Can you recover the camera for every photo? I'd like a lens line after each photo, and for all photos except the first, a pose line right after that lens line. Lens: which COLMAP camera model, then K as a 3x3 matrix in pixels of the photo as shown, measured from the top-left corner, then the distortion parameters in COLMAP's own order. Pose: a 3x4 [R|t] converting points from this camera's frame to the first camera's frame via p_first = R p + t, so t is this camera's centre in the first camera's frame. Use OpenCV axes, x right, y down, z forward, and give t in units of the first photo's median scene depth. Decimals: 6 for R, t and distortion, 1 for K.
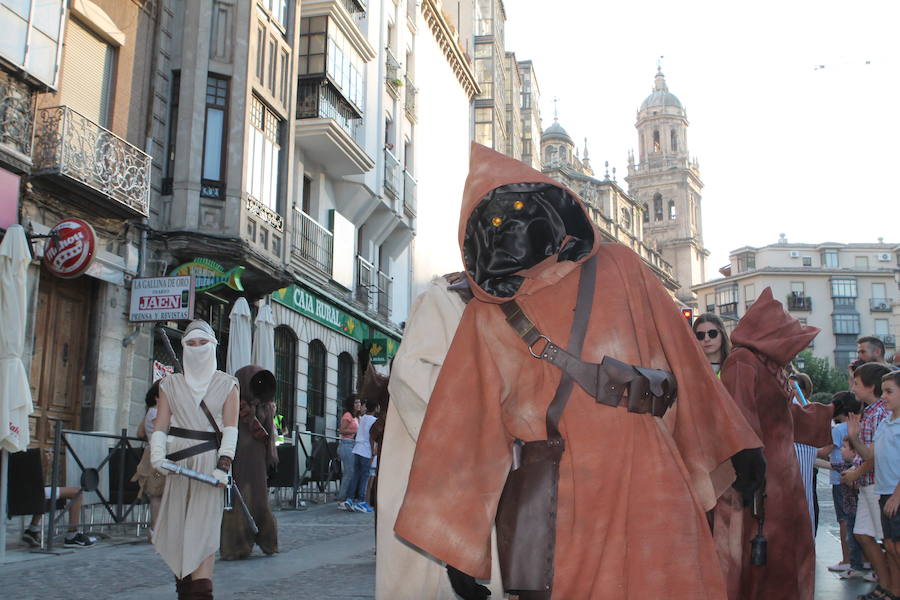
lens RADIAL K [[1012.5, 0, 456.7], [0, 1012.5, 298.7], [0, 0, 1]] dist [-0.127611, 0.134114]
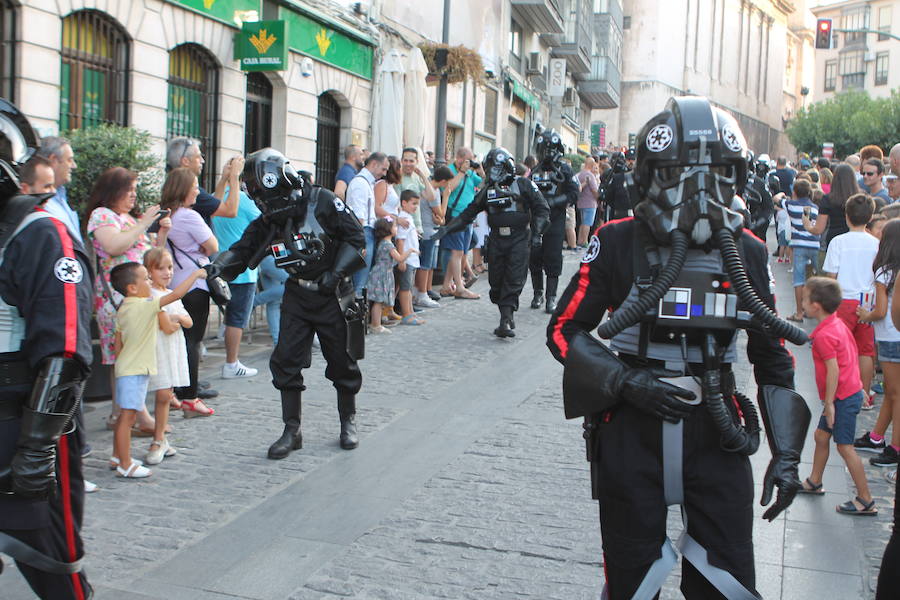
lens RADIAL K [[1013.7, 0, 453.1], [0, 1013.7, 297.5], [0, 0, 1]] dist [-0.128518, 0.134288]
pose [[0.995690, 0.042584, -0.082390, 0.019855], [-0.019726, 0.965266, 0.260524, 0.012340], [0.090622, -0.257776, 0.961945, 0.142644]]
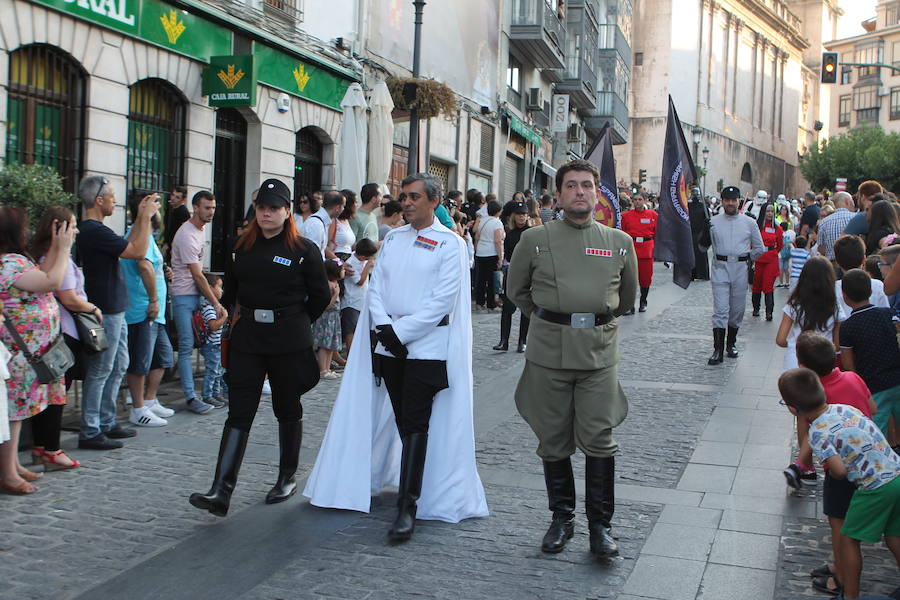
lens RADIAL K [[1012.5, 0, 456.7], [0, 1012.5, 298.7], [0, 0, 1]] dist [-0.127611, 0.134114]
pose [[0.994125, 0.038581, -0.101125, 0.026667], [-0.014658, 0.973694, 0.227388, 0.012867], [0.107237, -0.224570, 0.968539, 0.148935]]
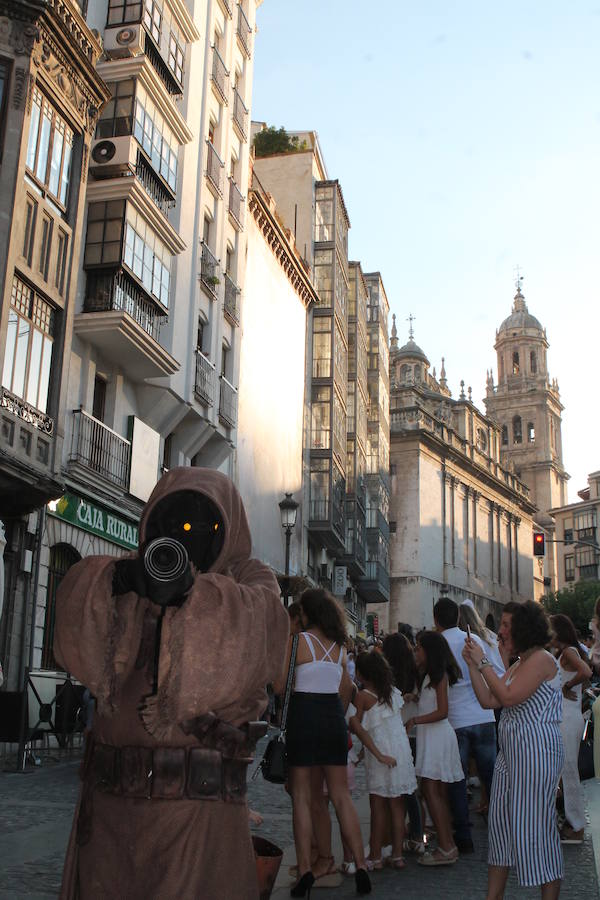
lens RADIAL K [[1012.5, 0, 296.3], [0, 1012.5, 456.3], [0, 0, 1]] dist [-0.127611, 0.134114]
pose [[0.999654, 0.014602, -0.021879, 0.012222], [-0.015947, 0.997909, -0.062640, 0.000487], [0.020919, 0.062968, 0.997796, 0.030445]]
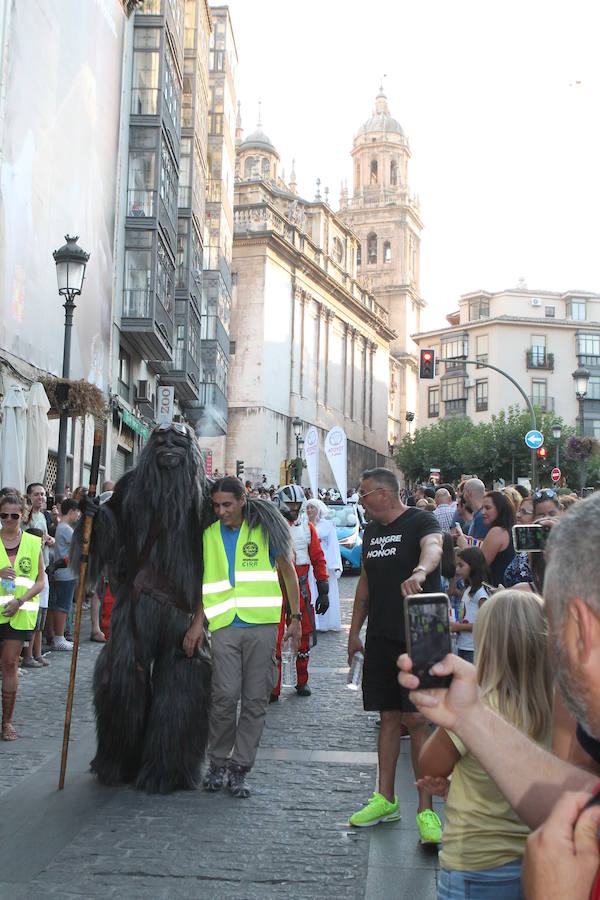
lens RADIAL K [[1081.1, 0, 300.0], [0, 1081.1, 450.0], [0, 0, 1]] dist [-0.107910, 0.066680]
pose [[0.989045, 0.030917, 0.144340, 0.016285], [-0.043775, 0.995265, 0.086778, 0.010187], [-0.140973, -0.092146, 0.985716, 0.134198]]
